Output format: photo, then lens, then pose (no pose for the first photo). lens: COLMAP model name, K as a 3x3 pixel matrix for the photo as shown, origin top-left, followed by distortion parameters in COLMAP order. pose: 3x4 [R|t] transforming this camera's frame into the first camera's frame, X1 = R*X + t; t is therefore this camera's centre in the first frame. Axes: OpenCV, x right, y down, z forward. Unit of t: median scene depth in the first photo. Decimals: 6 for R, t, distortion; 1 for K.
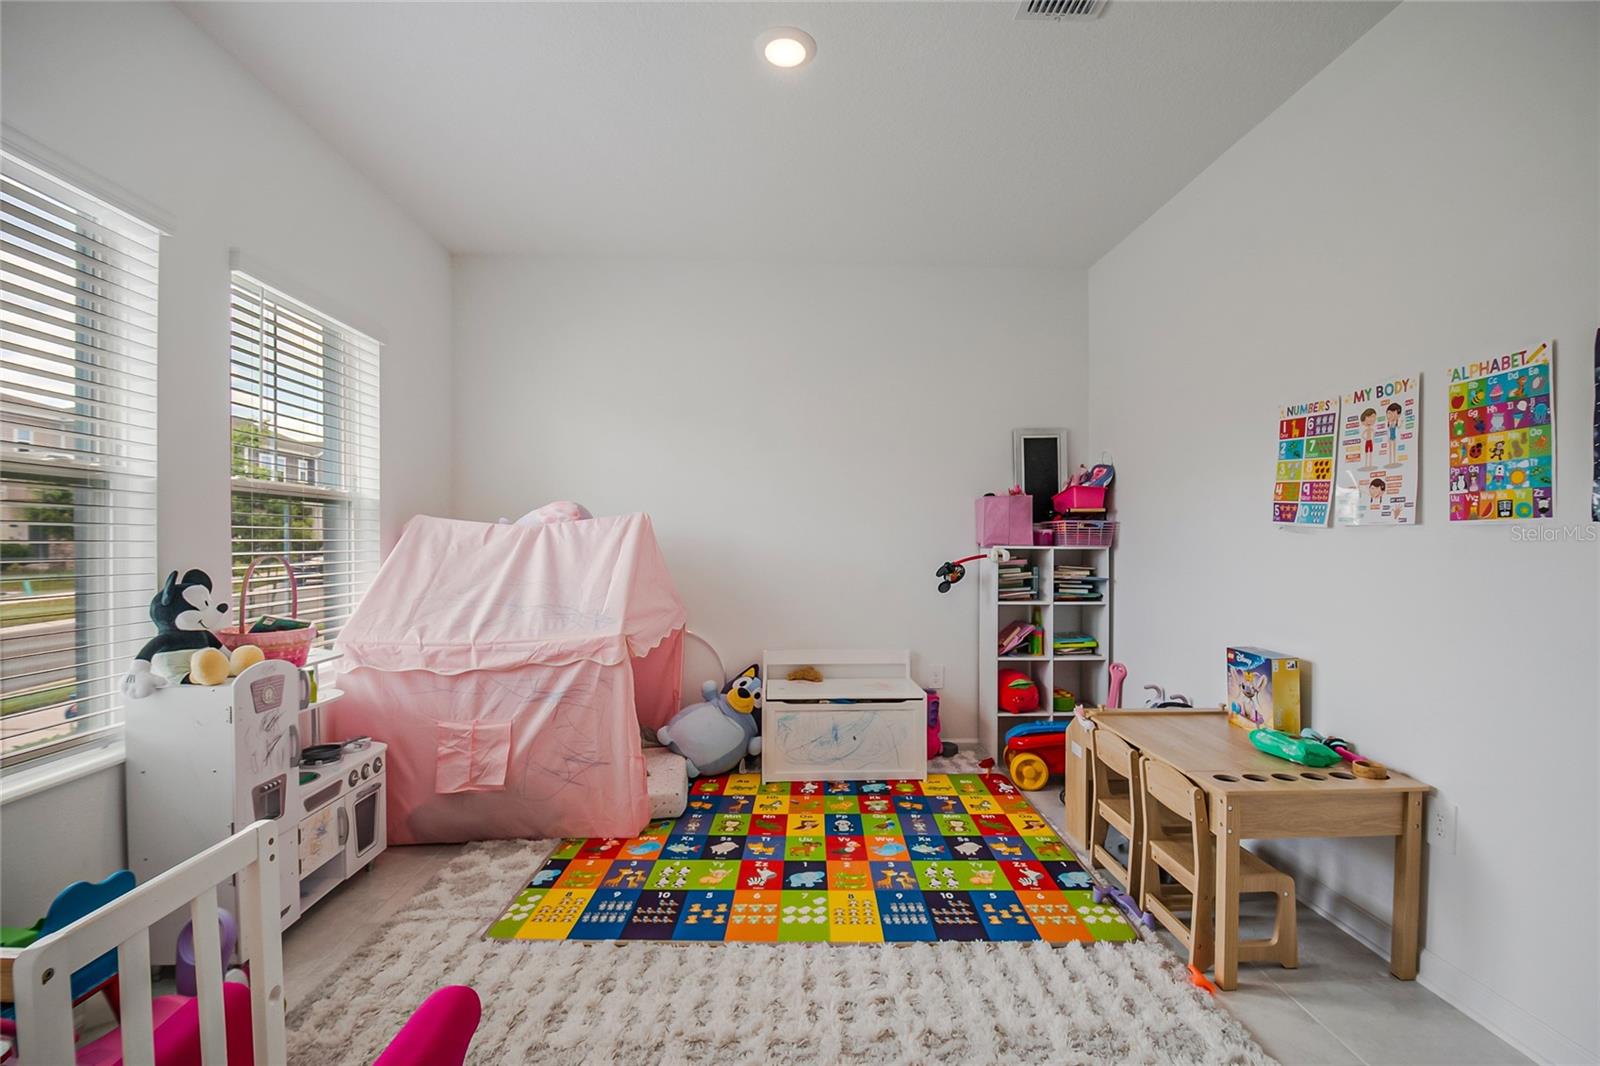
lens RADIAL K [[701.5, 0, 830.2], [0, 701.5, 540.3], [0, 0, 1]] dist [0.010974, -0.016241]
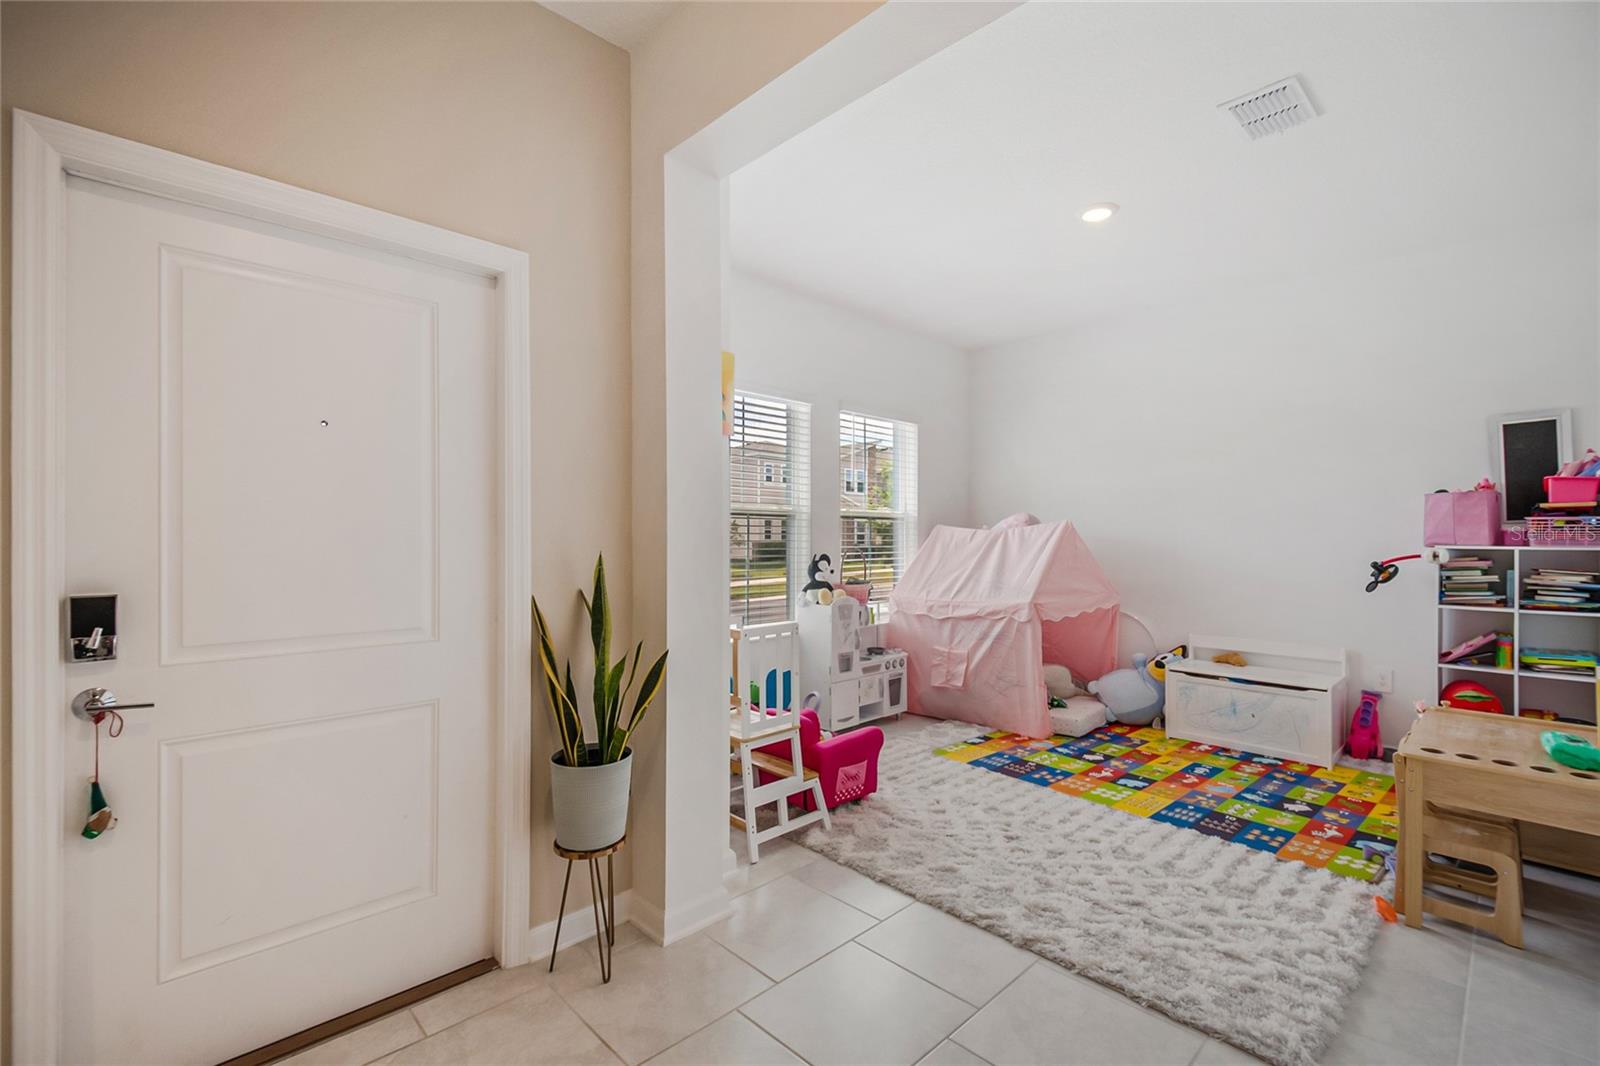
lens RADIAL K [[701.5, 0, 800.8], [0, 701.5, 538.0], [0, 0, 1]] dist [0.010974, -0.016241]
pose [[0.651844, -0.000826, -0.758353, 0.528838], [0.002408, 0.999997, 0.000980, -0.007651], [0.758349, -0.002465, 0.651844, -0.362134]]
